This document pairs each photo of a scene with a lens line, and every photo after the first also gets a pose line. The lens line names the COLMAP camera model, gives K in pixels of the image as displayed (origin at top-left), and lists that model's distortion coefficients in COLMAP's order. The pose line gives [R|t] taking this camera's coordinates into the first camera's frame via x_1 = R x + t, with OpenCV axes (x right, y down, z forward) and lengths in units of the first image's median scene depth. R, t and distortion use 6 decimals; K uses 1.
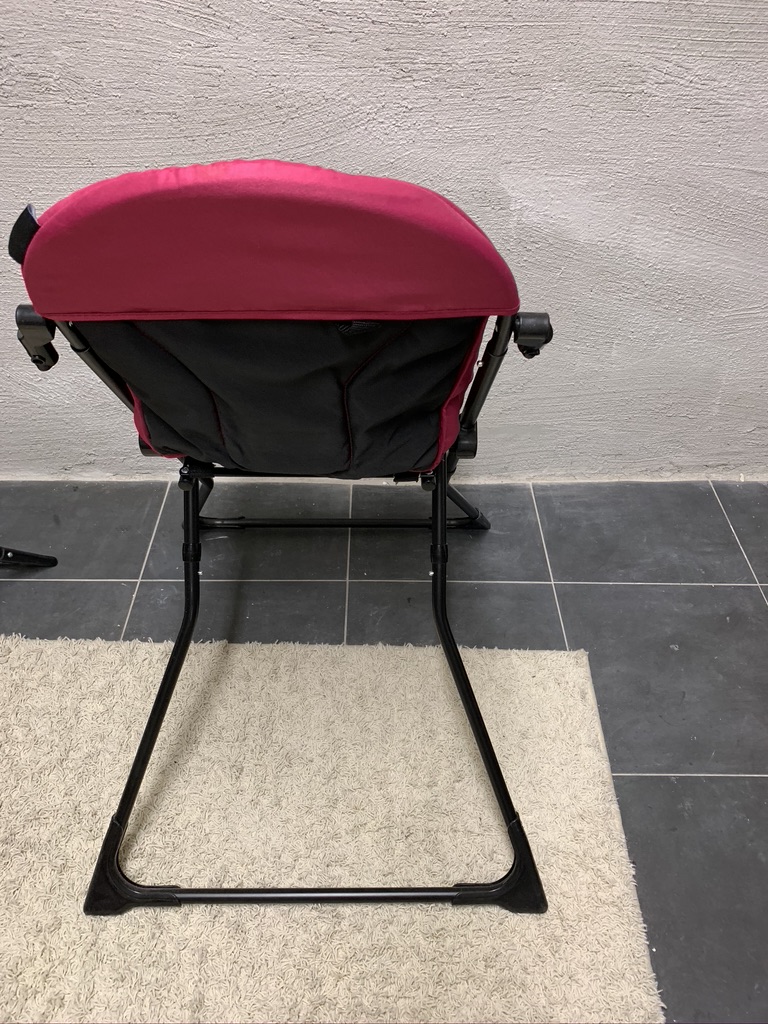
lens RADIAL K [[757.2, 0, 384.0], [0, 757.2, 512.0], [0, 0, 1]] dist [0.002128, -0.000299]
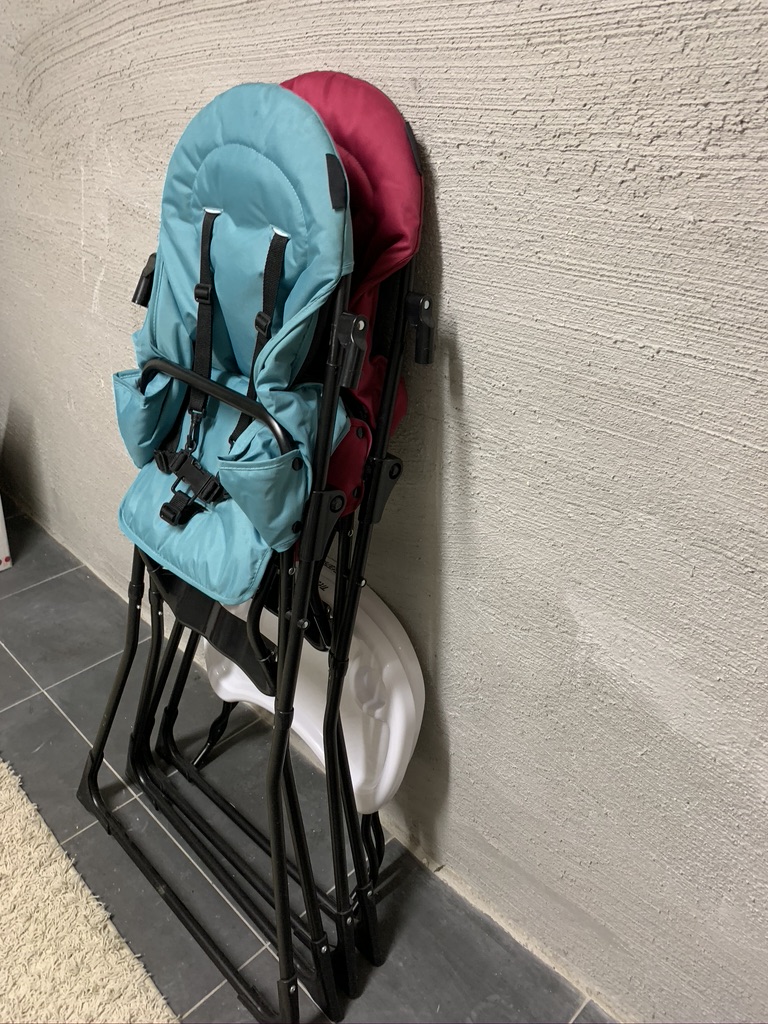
lens RADIAL K [[757.2, 0, 384.0], [0, 757.2, 512.0], [0, 0, 1]] dist [0.002128, -0.000299]
pose [[0.711158, 0.350656, -0.609340, 0.473733], [-0.497049, 0.863739, -0.083049, -0.388760], [0.497189, 0.361932, 0.788548, 0.335044]]
